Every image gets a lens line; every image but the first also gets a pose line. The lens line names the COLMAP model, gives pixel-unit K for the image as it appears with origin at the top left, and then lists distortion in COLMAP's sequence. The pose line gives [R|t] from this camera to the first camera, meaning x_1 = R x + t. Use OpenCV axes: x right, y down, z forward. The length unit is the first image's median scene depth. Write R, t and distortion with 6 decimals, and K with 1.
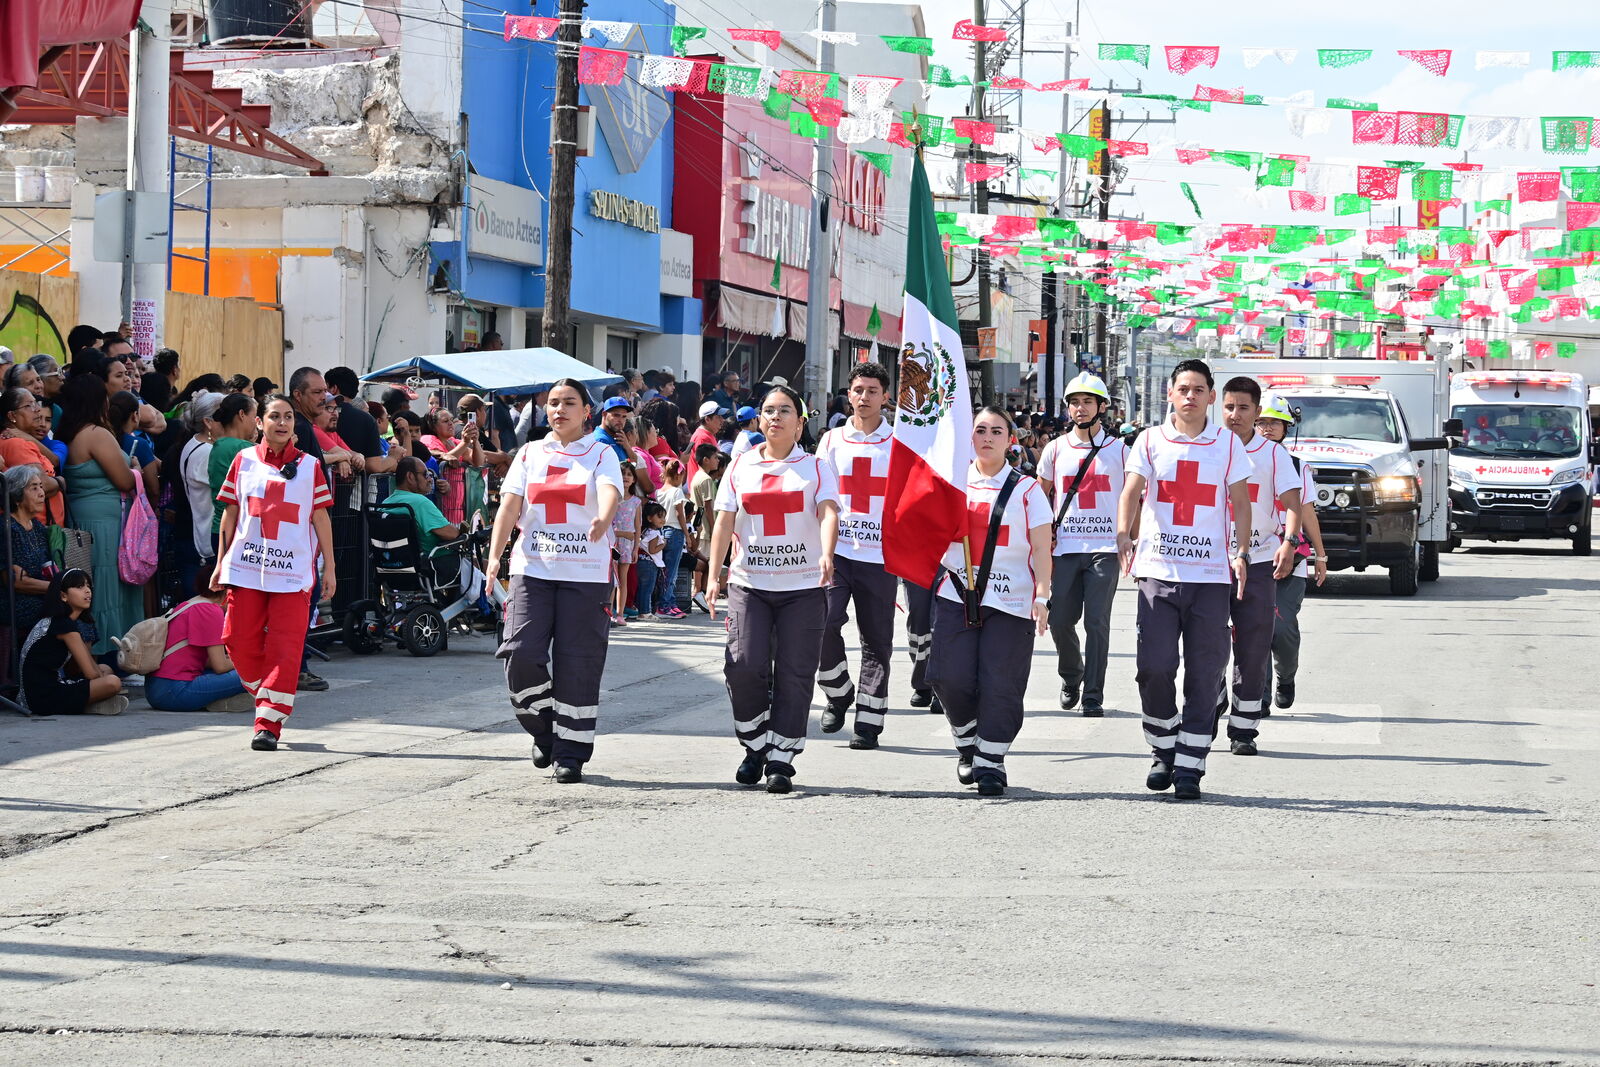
lens RADIAL K [[4020.8, 0, 792.6], [0, 4020.8, 534.9], [0, 0, 1]] dist [-0.003935, 0.000000]
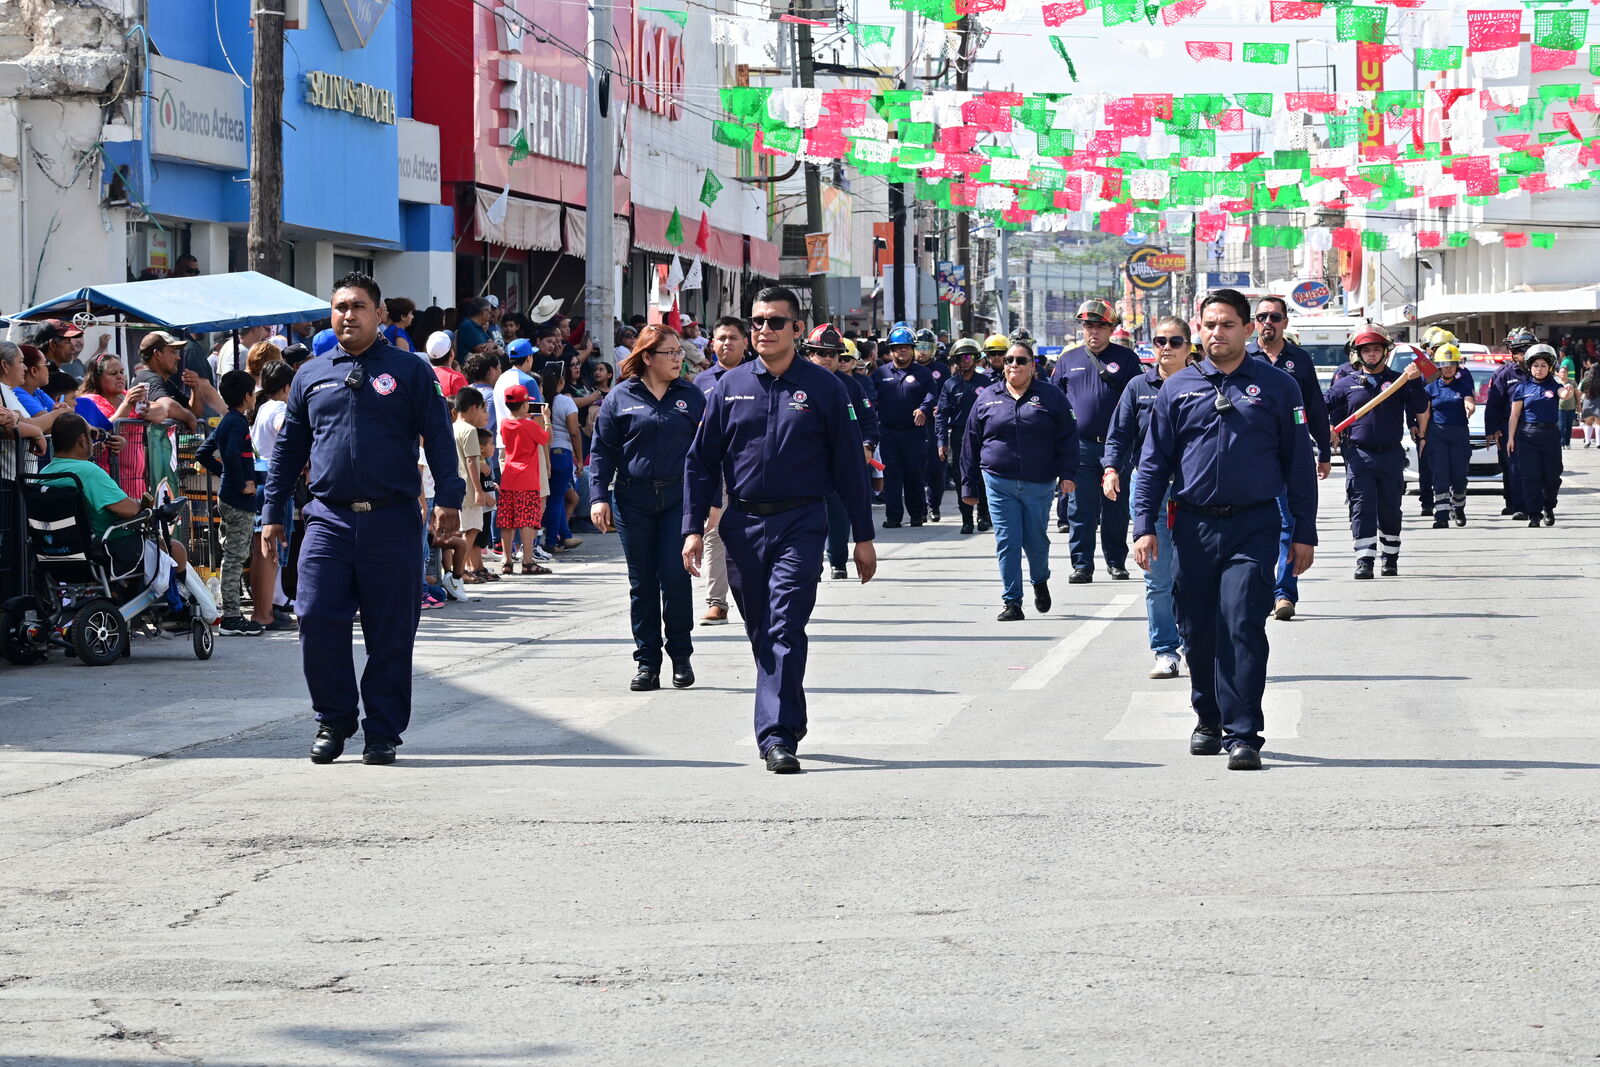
lens RADIAL K [[5066.3, 0, 796.4], [0, 5066.3, 536.0], [0, 0, 1]] dist [-0.008590, 0.000000]
pose [[0.998753, -0.028804, 0.040777, 0.003135], [0.028509, 0.999563, 0.007797, 0.000565], [-0.040983, -0.006625, 0.999138, -0.000337]]
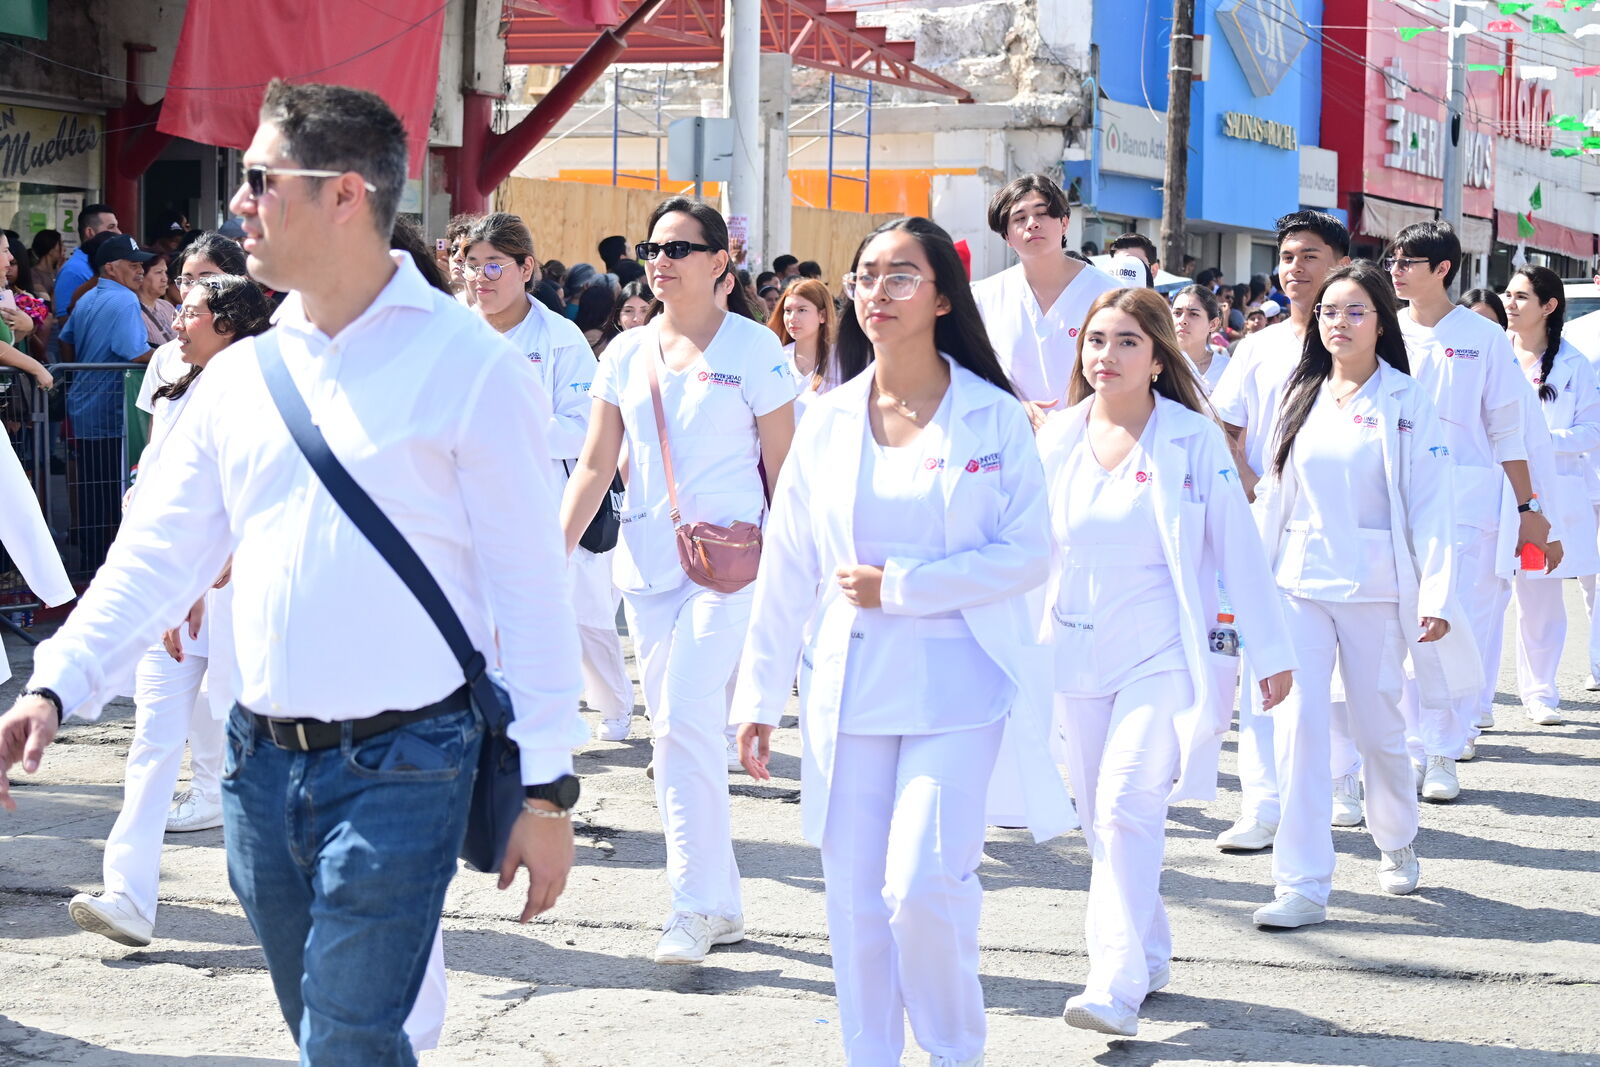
lens RADIAL K [[3512.1, 0, 796.4], [0, 3512.1, 524.1], [0, 0, 1]] dist [-0.024516, 0.000000]
pose [[0.977601, 0.004242, -0.210423, 0.042202], [0.001790, 0.999593, 0.028467, -0.000158], [0.210458, -0.028206, 0.977196, 0.032163]]
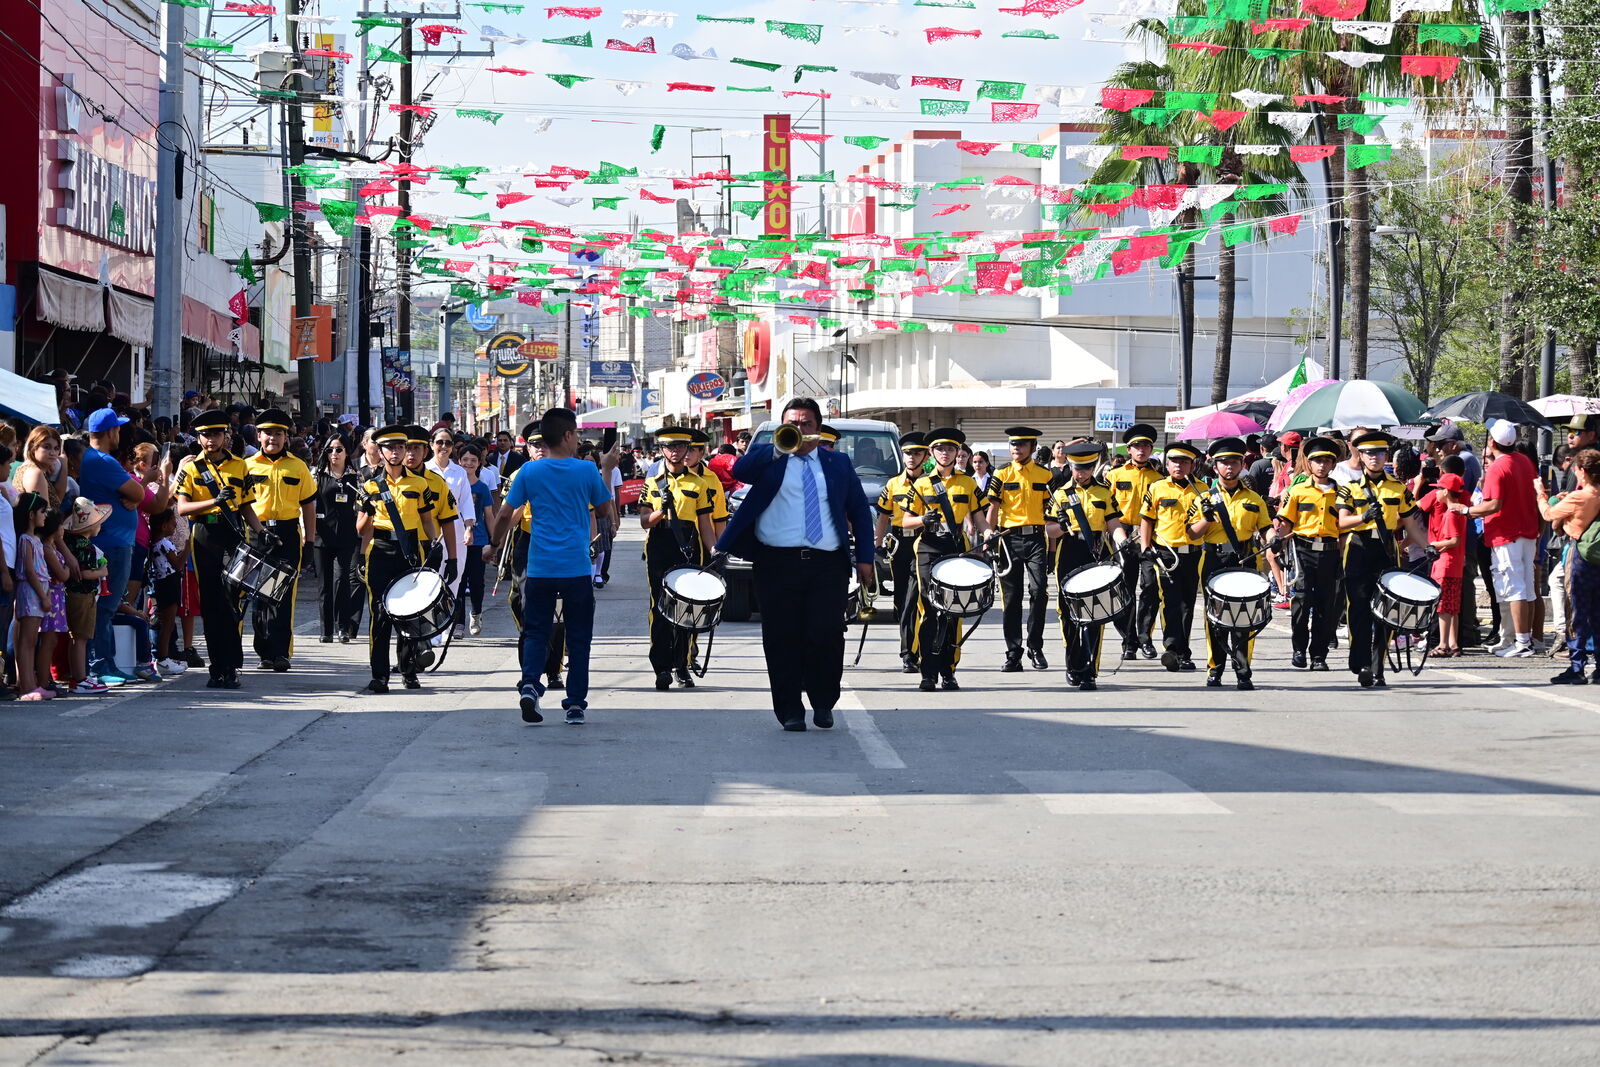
lens RADIAL K [[5178.6, 0, 800.5], [0, 5178.6, 532.5], [0, 0, 1]] dist [-0.046185, 0.000000]
pose [[0.984514, -0.014287, 0.174722, -0.063033], [0.015849, 0.999846, -0.007544, -0.000315], [-0.174588, 0.010197, 0.984589, -0.030359]]
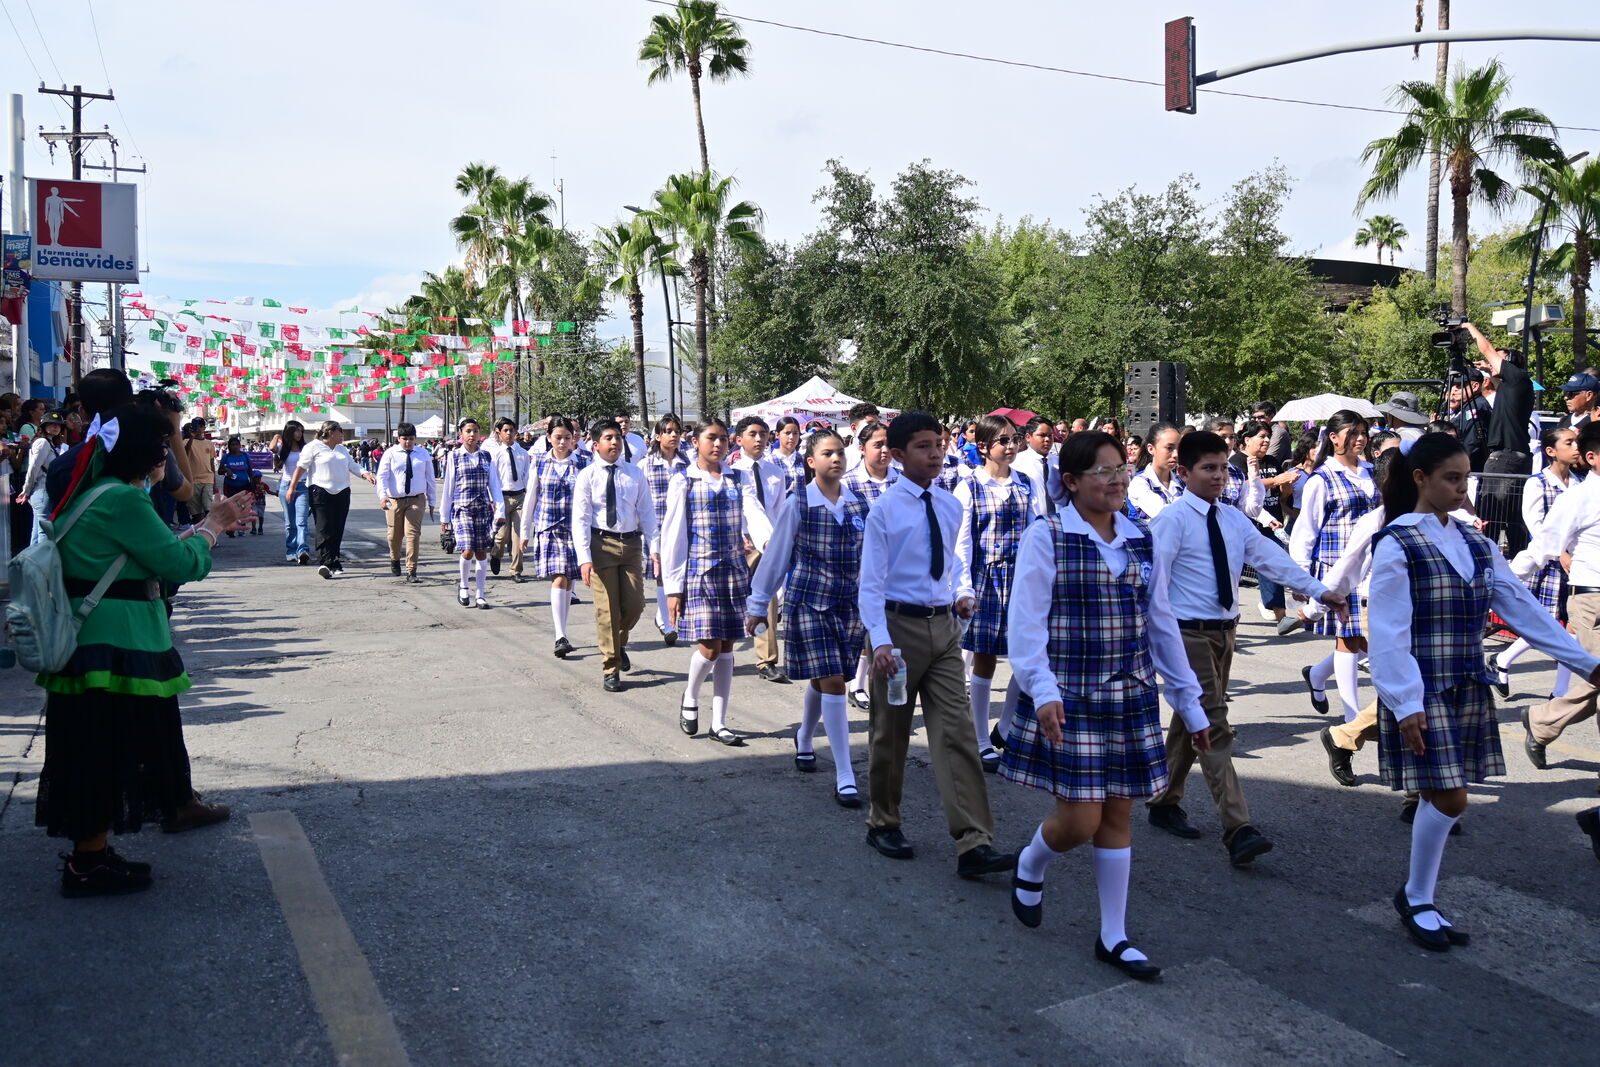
lens RADIAL K [[1554.2, 0, 810.0], [0, 1554.2, 521.5], [0, 0, 1]] dist [-0.010816, 0.000000]
pose [[0.849299, -0.044802, 0.526008, -0.186194], [0.029993, 0.998878, 0.036651, 0.002150], [-0.527060, -0.015351, 0.849690, -0.138320]]
